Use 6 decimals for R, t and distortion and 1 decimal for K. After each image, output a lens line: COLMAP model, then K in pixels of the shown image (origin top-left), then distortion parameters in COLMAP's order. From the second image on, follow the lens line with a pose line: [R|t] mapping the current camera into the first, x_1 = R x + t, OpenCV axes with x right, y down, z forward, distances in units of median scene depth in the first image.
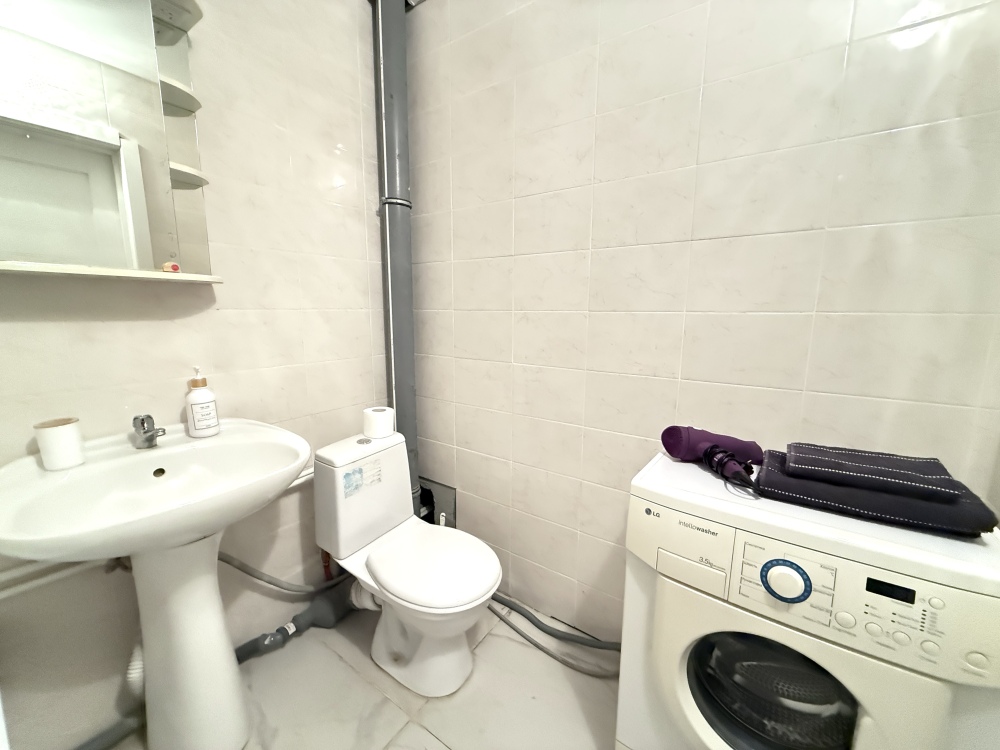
lens RADIAL K [[397.1, 0, 498.7], [0, 397.1, 375.4], [0, 0, 1]] dist [0.000583, 0.000038]
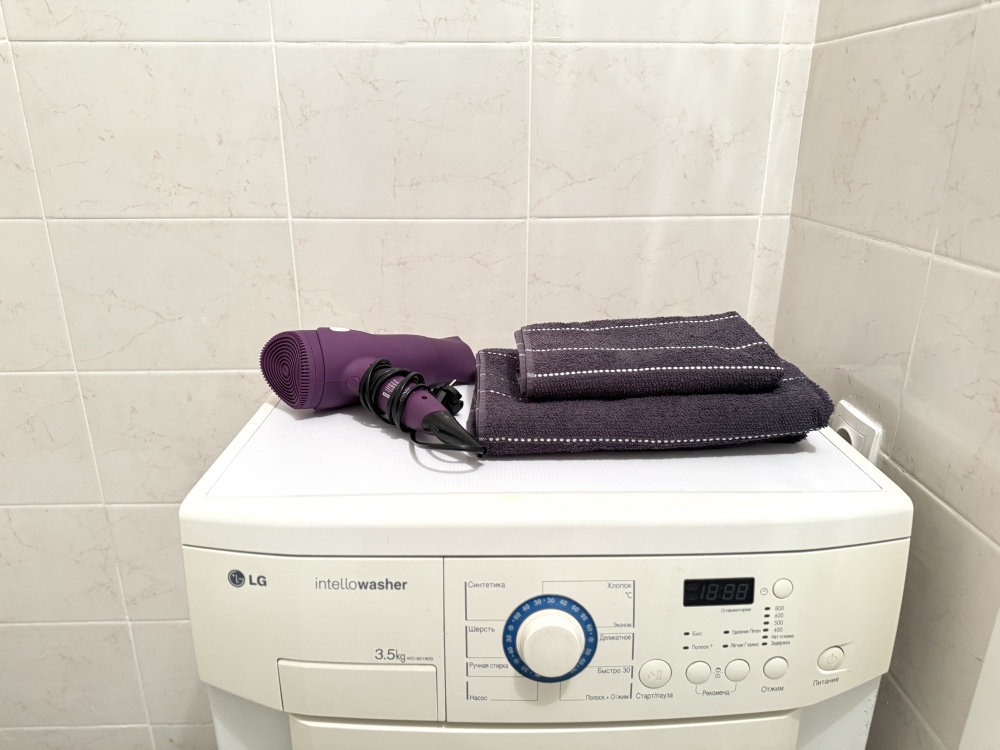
lens RADIAL K [[718.6, 0, 500.0], [0, 718.6, 375.0], [0, 0, 1]] dist [0.045504, -0.000840]
pose [[0.793582, -0.203683, 0.573359, 0.207866], [0.100764, 0.973289, 0.206290, 0.045160], [-0.600062, -0.105934, 0.792909, 0.321534]]
